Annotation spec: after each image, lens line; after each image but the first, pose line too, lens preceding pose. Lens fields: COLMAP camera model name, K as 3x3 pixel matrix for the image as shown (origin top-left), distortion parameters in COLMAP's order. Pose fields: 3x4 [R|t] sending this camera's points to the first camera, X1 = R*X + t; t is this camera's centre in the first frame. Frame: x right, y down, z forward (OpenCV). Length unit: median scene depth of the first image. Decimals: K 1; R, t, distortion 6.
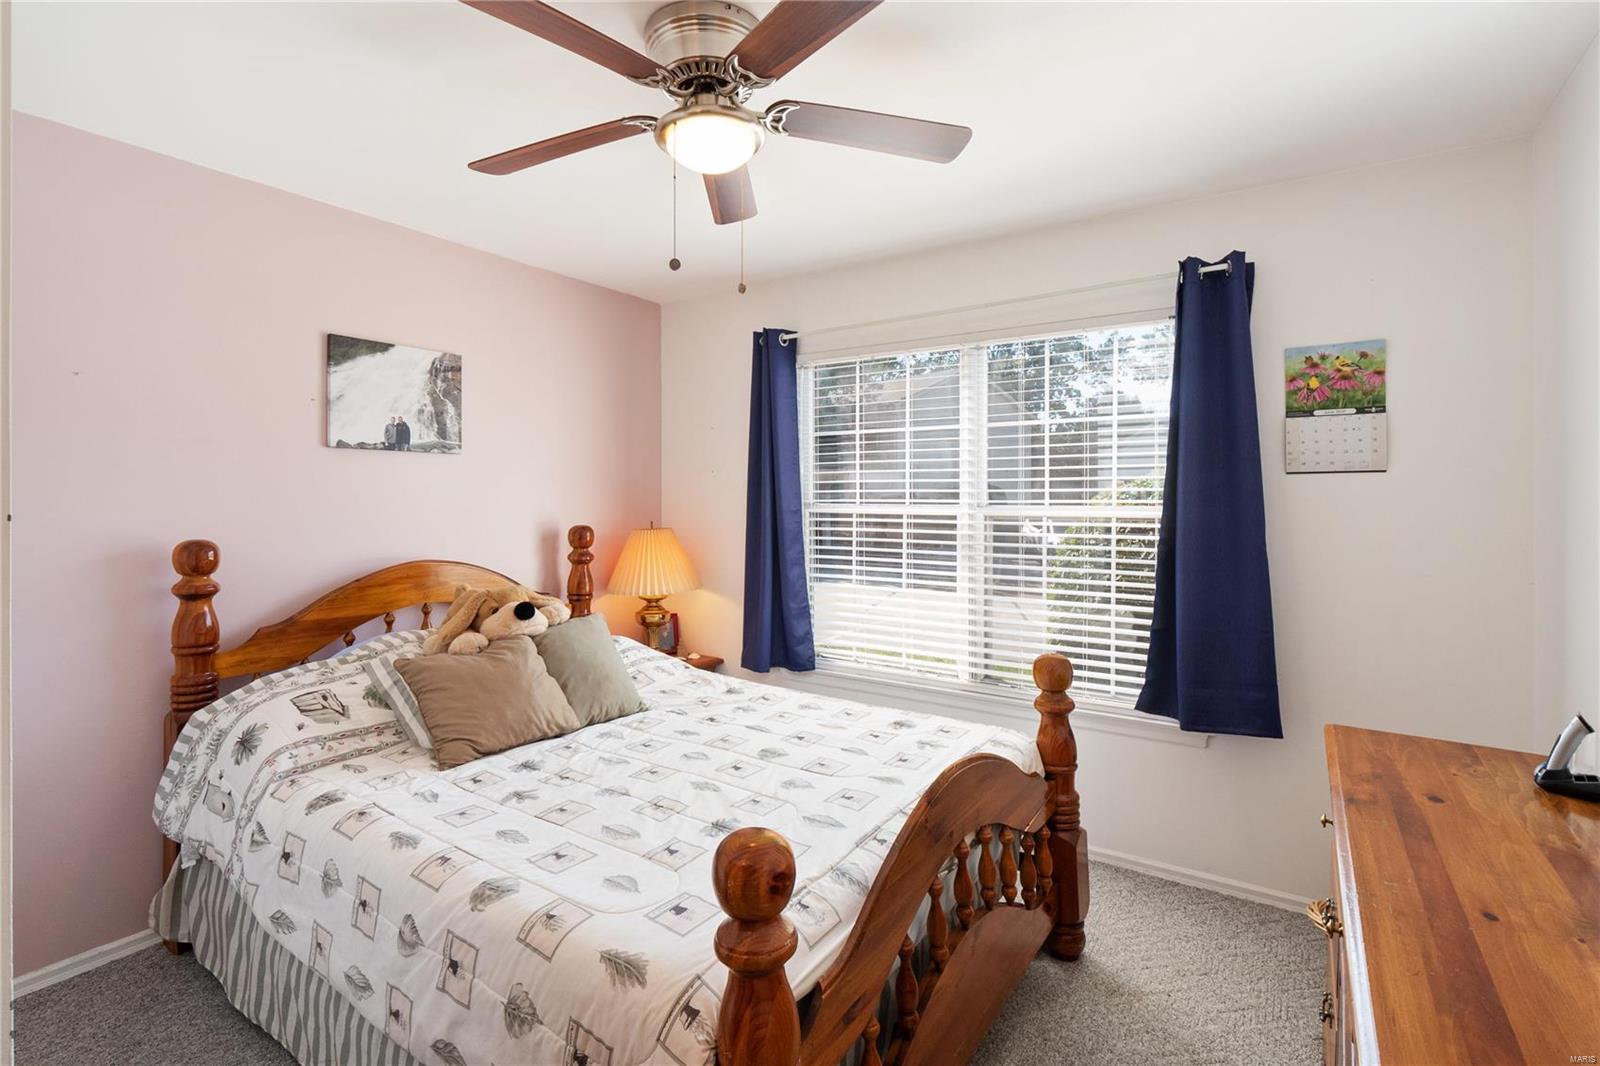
lens RADIAL K [[734.9, 0, 795.8], [0, 734.9, 497.7], [0, 0, 1]] dist [-0.014308, -0.000016]
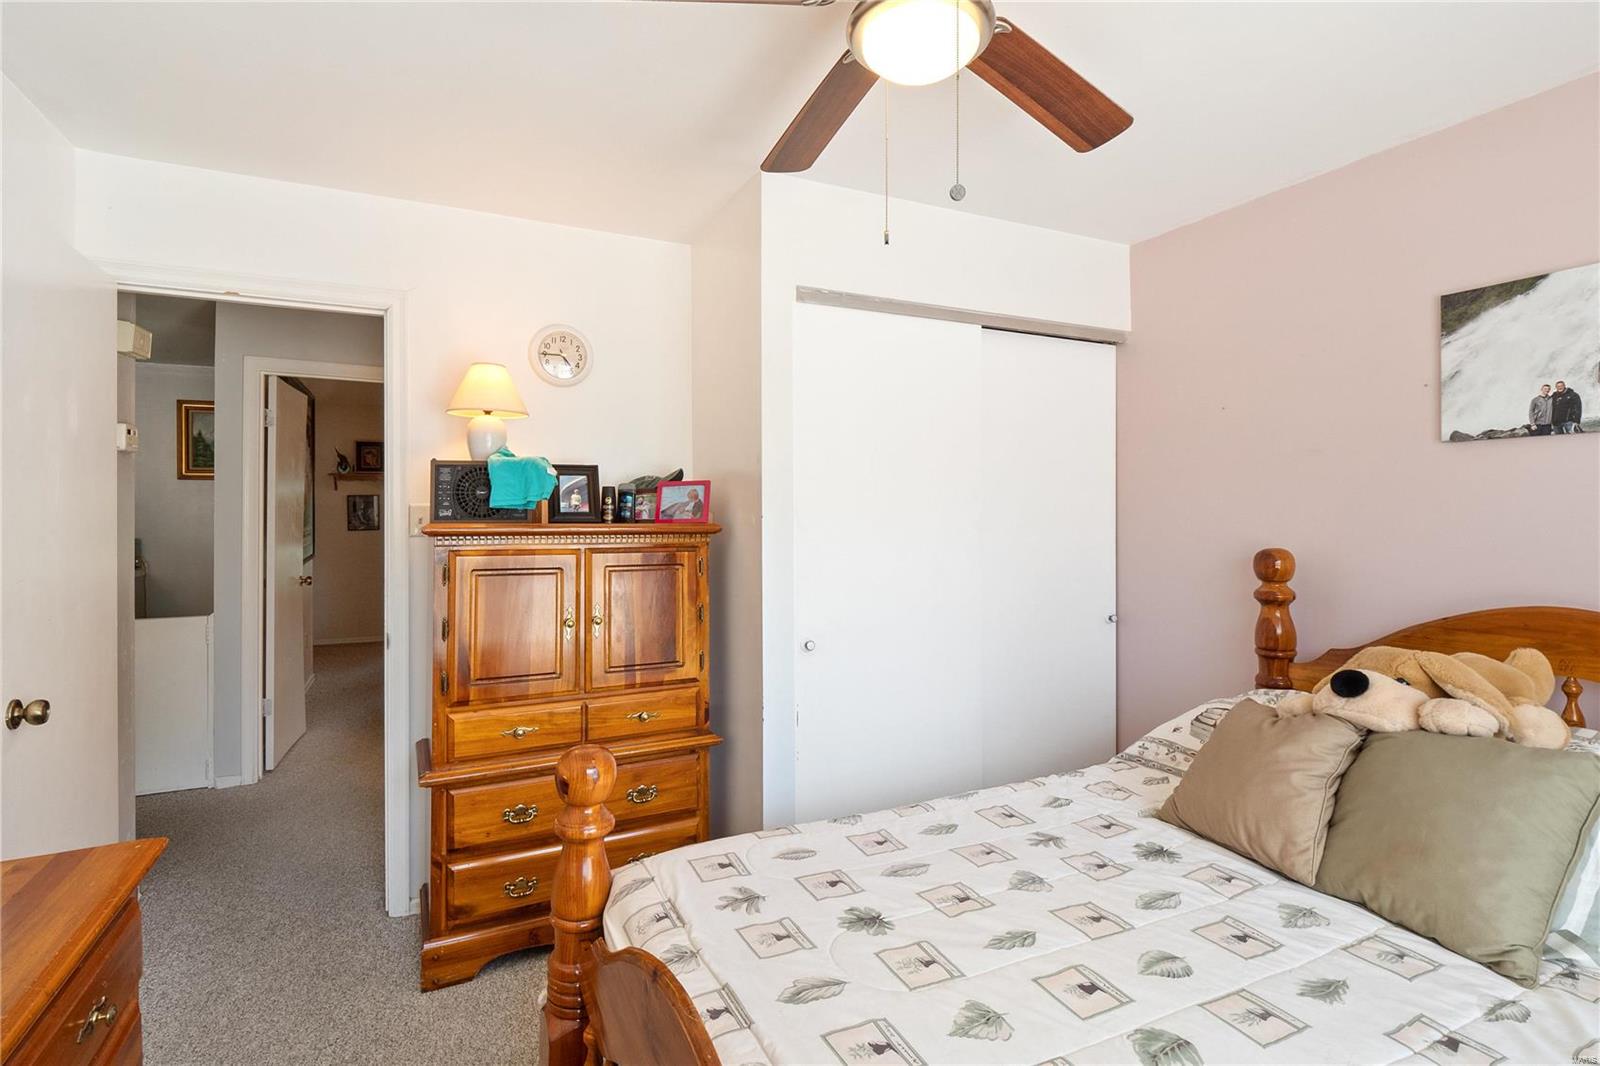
lens RADIAL K [[773.5, 0, 811.5], [0, 773.5, 502.1], [0, 0, 1]] dist [-0.015489, 0.000416]
pose [[-0.492698, -0.006918, -0.870173, 0.400424], [0.004712, 0.999933, -0.010618, -0.000278], [0.870187, -0.009331, -0.492633, 0.820993]]
